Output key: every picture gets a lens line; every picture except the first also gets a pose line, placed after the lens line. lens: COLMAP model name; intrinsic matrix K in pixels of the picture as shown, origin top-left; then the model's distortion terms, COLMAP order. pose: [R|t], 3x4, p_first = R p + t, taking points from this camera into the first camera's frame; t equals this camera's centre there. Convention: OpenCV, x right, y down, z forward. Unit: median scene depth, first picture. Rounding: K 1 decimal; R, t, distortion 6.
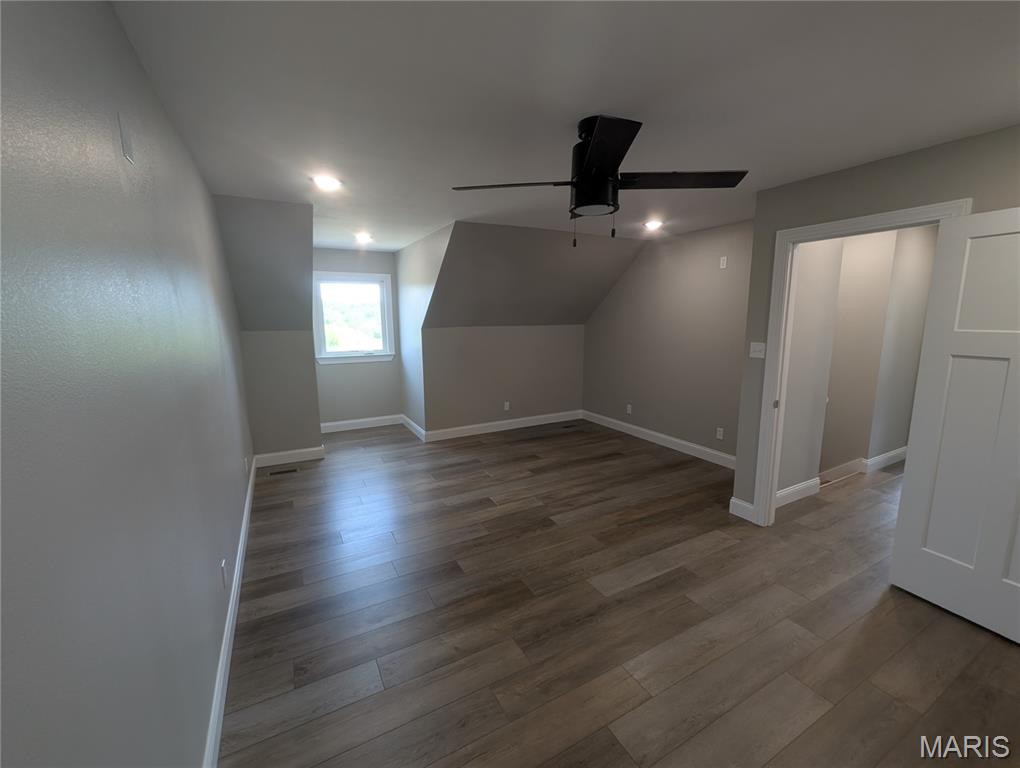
lens RADIAL K [[425.1, 0, 510.0], [0, 425.1, 384.0], [0, 0, 1]] dist [0.006943, -0.000560]
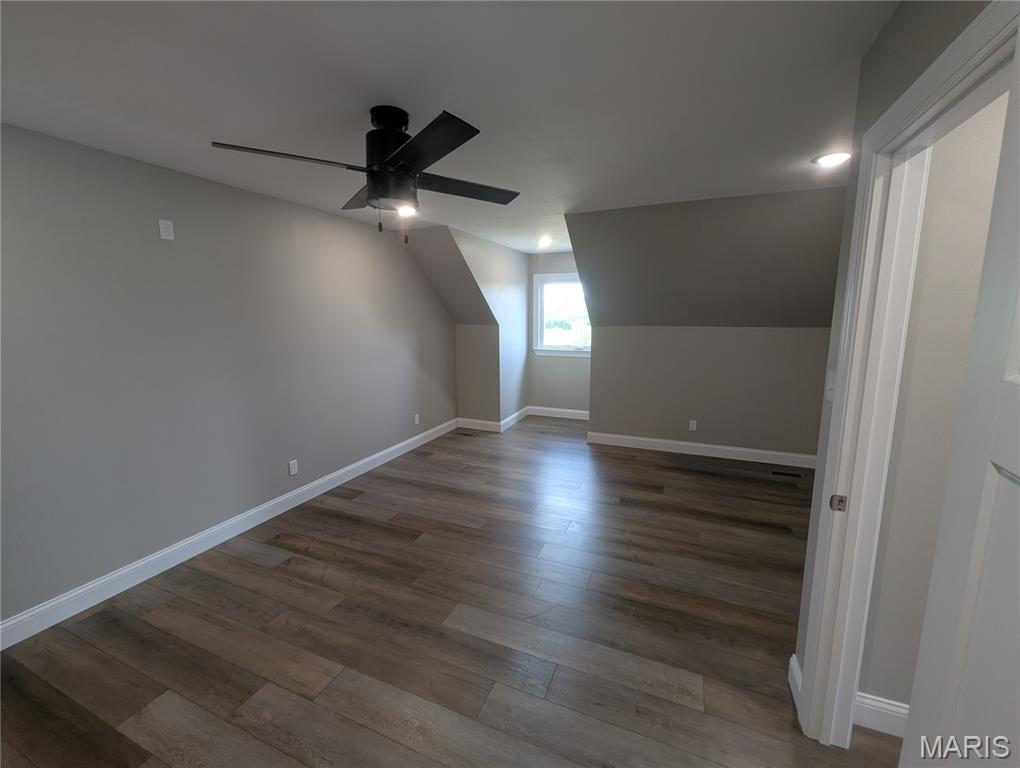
lens RADIAL K [[425.1, 0, 510.0], [0, 425.1, 384.0], [0, 0, 1]] dist [0.006943, -0.000560]
pose [[0.615654, 0.133274, -0.776665, 0.580979], [-0.128491, 0.989382, 0.067922, -0.053663], [0.777470, 0.057978, 0.626241, 0.313864]]
